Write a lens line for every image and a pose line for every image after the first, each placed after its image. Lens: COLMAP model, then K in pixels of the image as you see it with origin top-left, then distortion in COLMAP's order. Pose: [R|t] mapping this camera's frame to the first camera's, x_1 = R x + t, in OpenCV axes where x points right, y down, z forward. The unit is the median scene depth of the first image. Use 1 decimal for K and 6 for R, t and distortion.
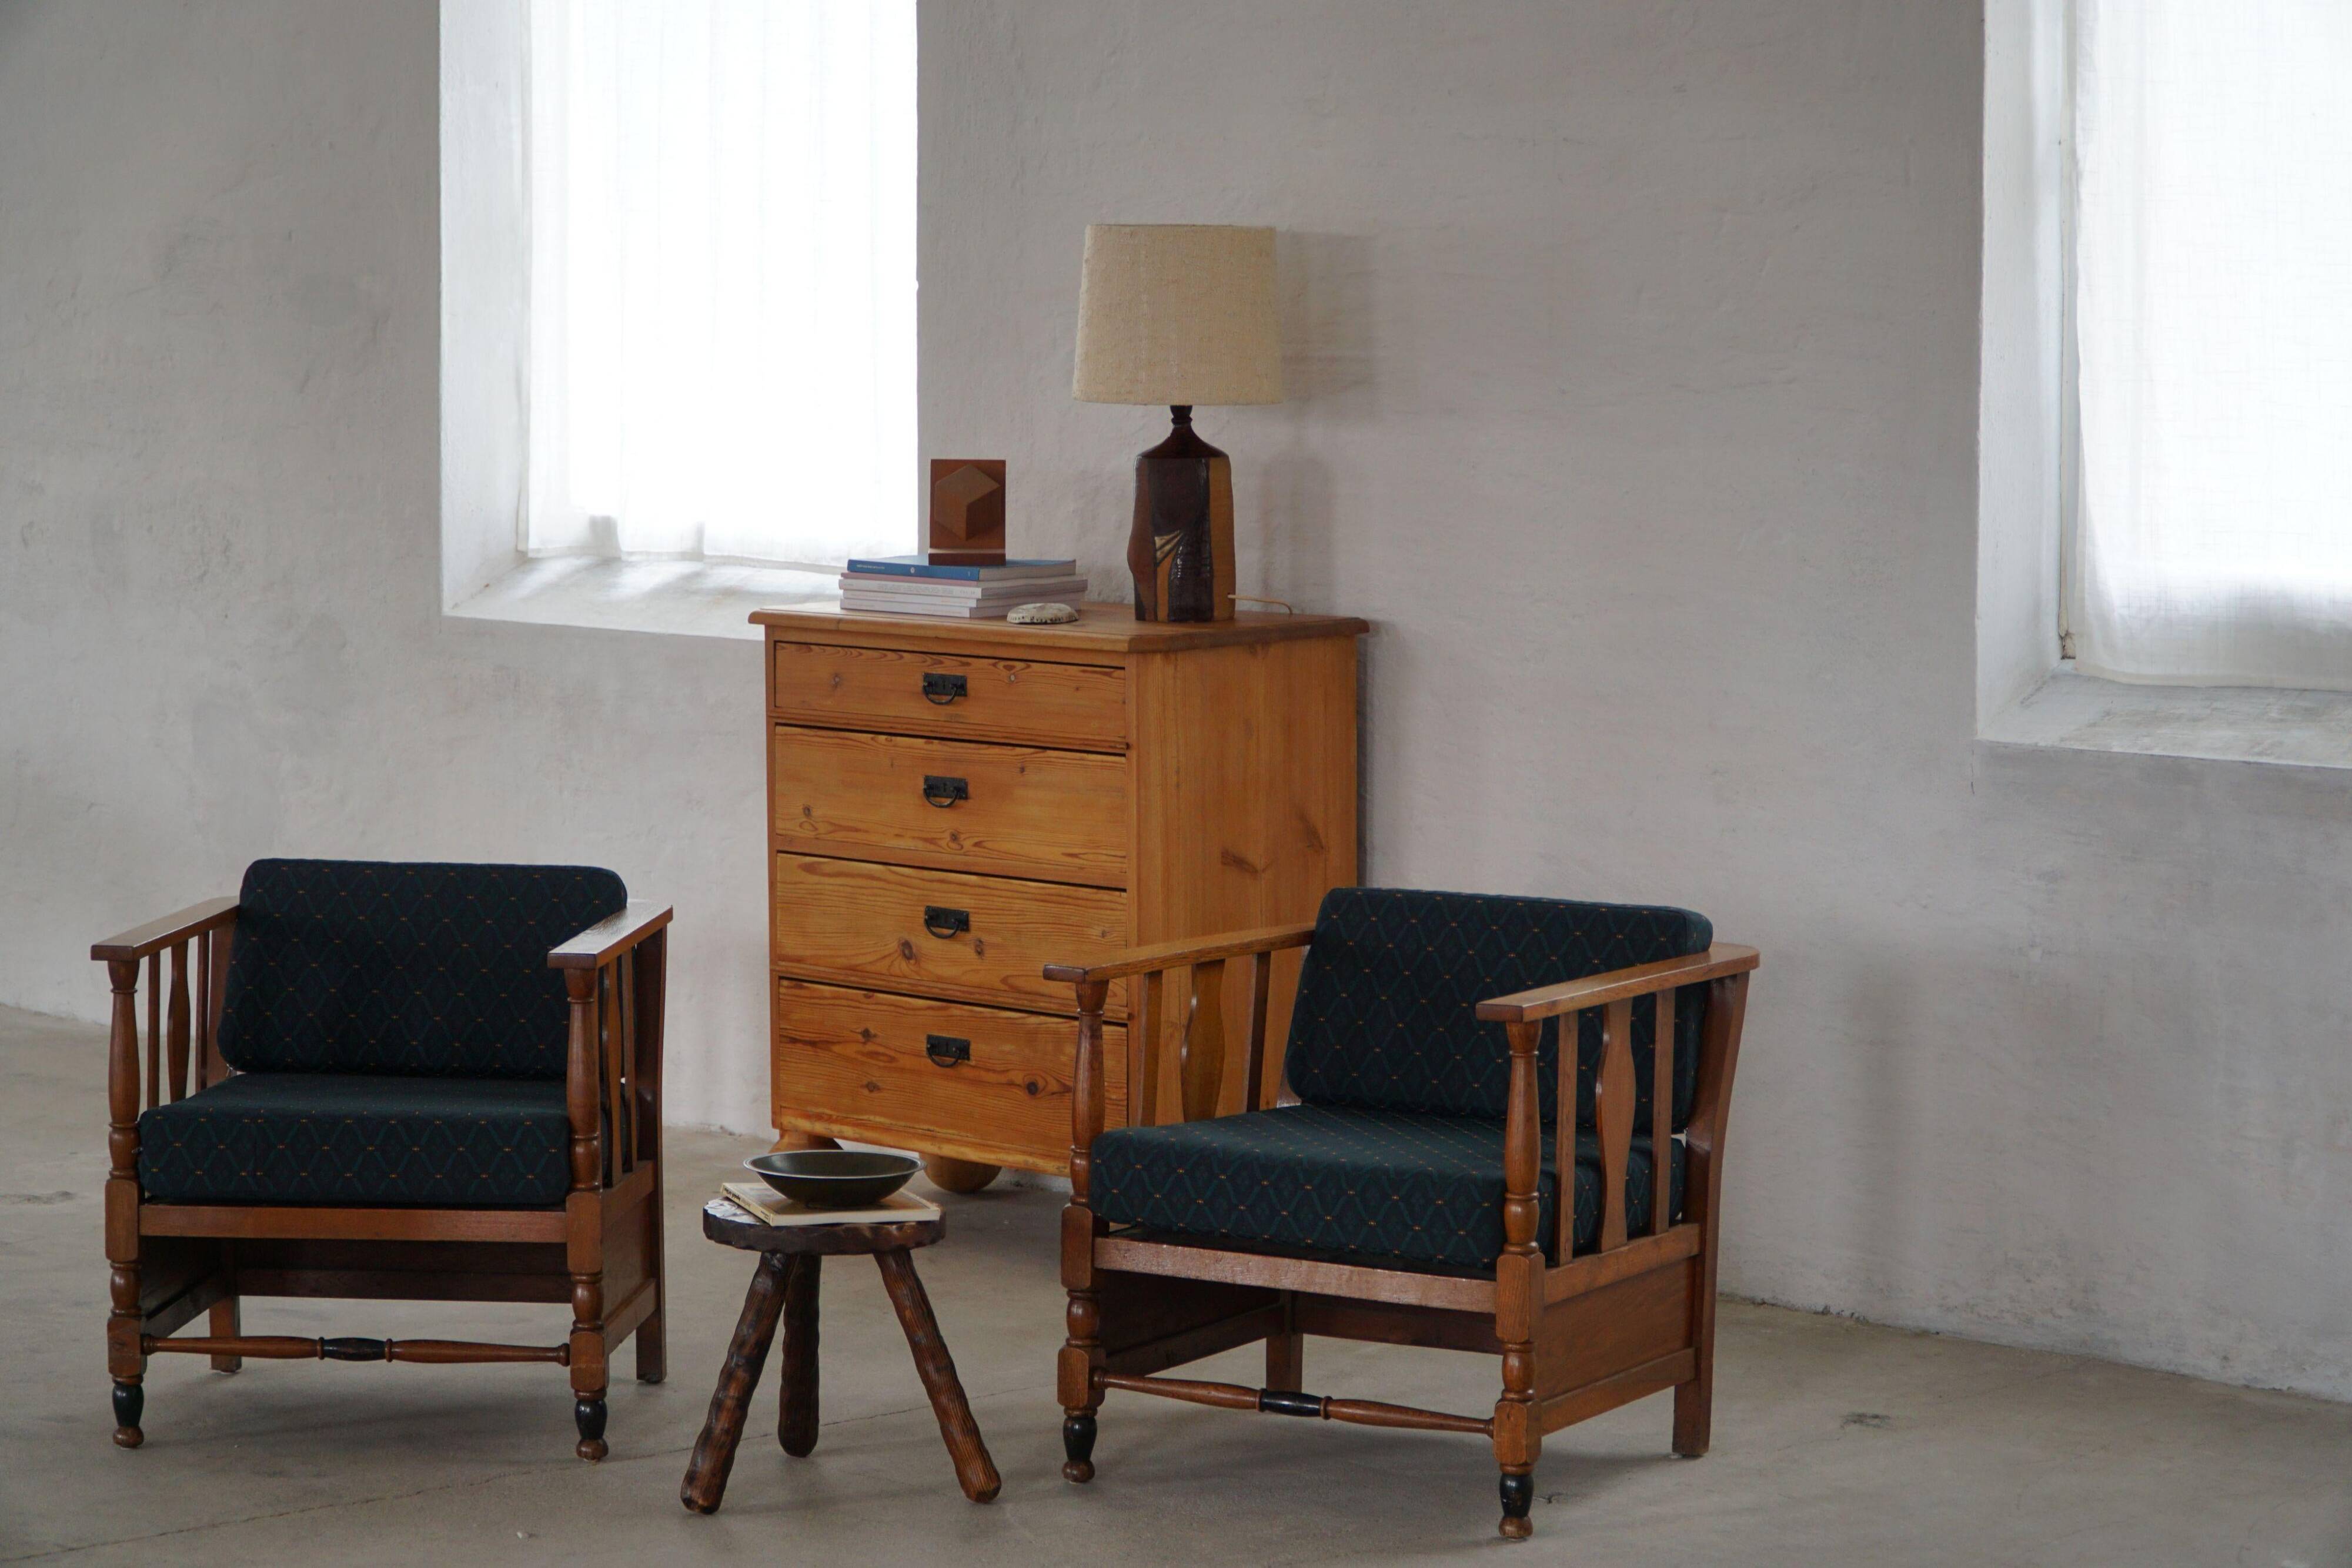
lens RADIAL K [[6750.7, 0, 1176.0], [0, 6750.7, 784.0], [0, 0, 1]] dist [-0.023592, -0.662431]
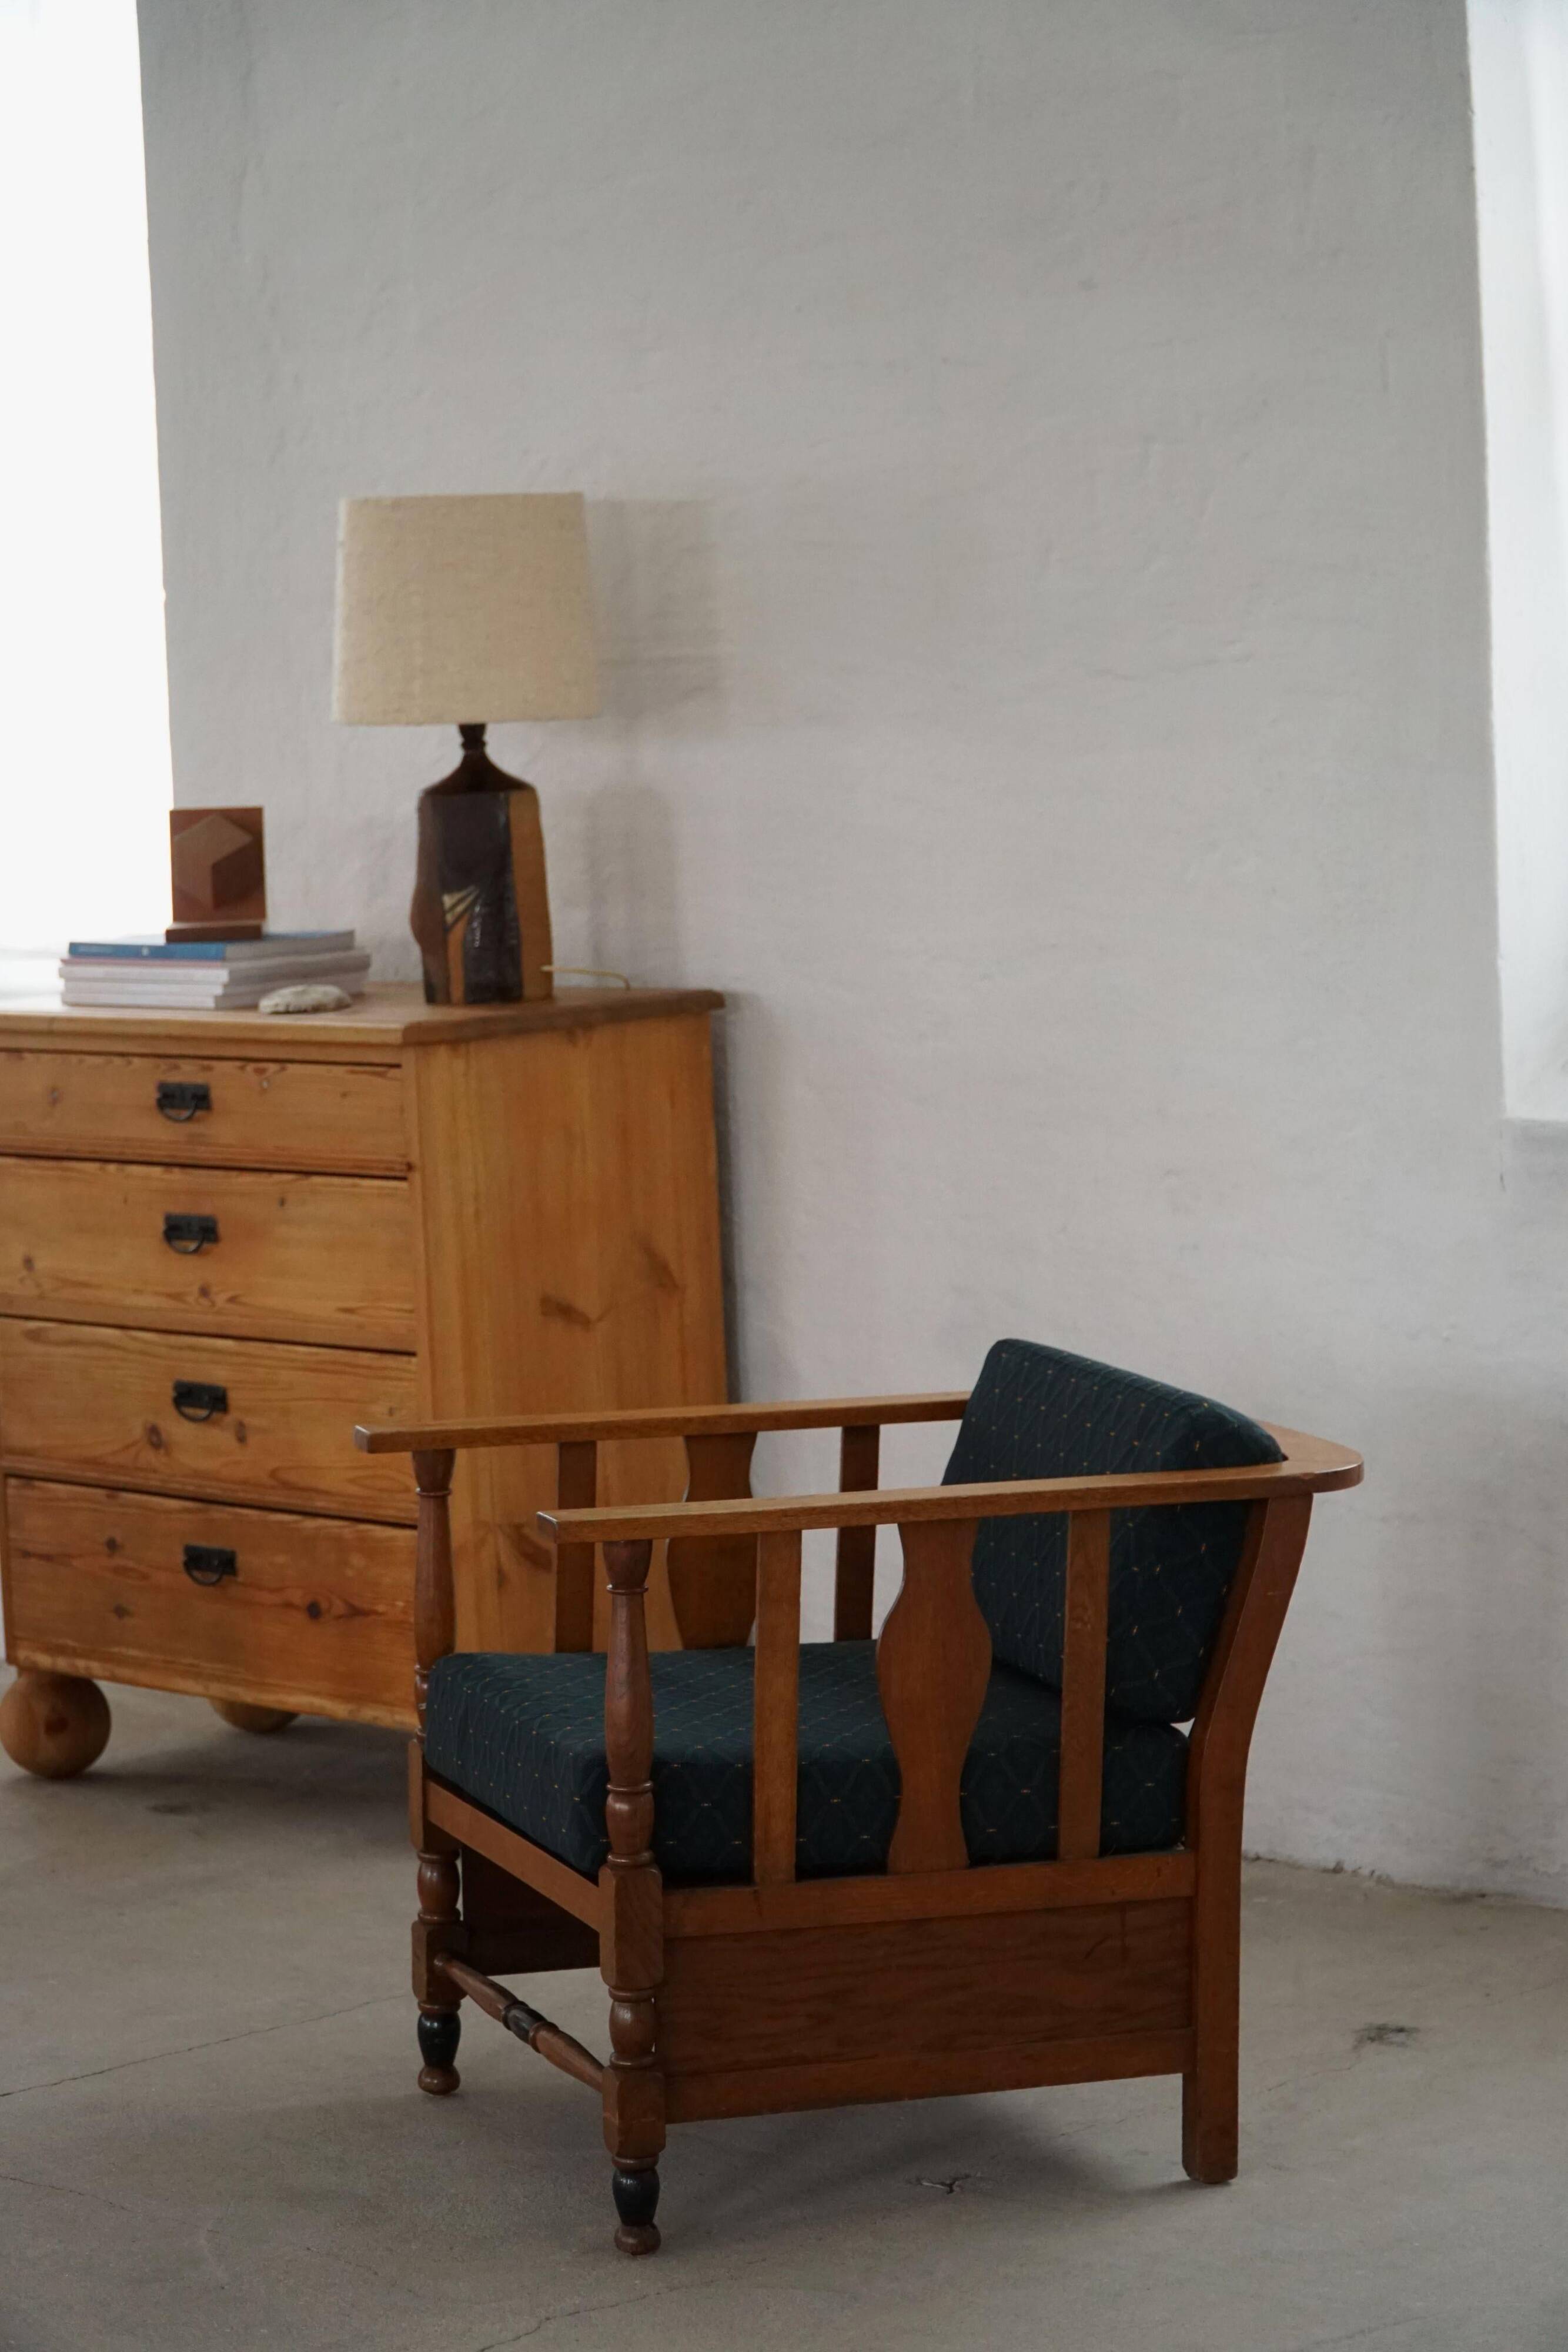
lens RADIAL K [[7388.9, 0, 784.0], [0, 7388.9, 1176.0], [0, 0, 1]] dist [-0.267492, -0.440285]
pose [[0.999130, -0.038170, 0.016805, 0.020315], [0.038192, 0.999270, -0.001017, -0.001997], [-0.016754, 0.001658, 0.999858, 0.149573]]
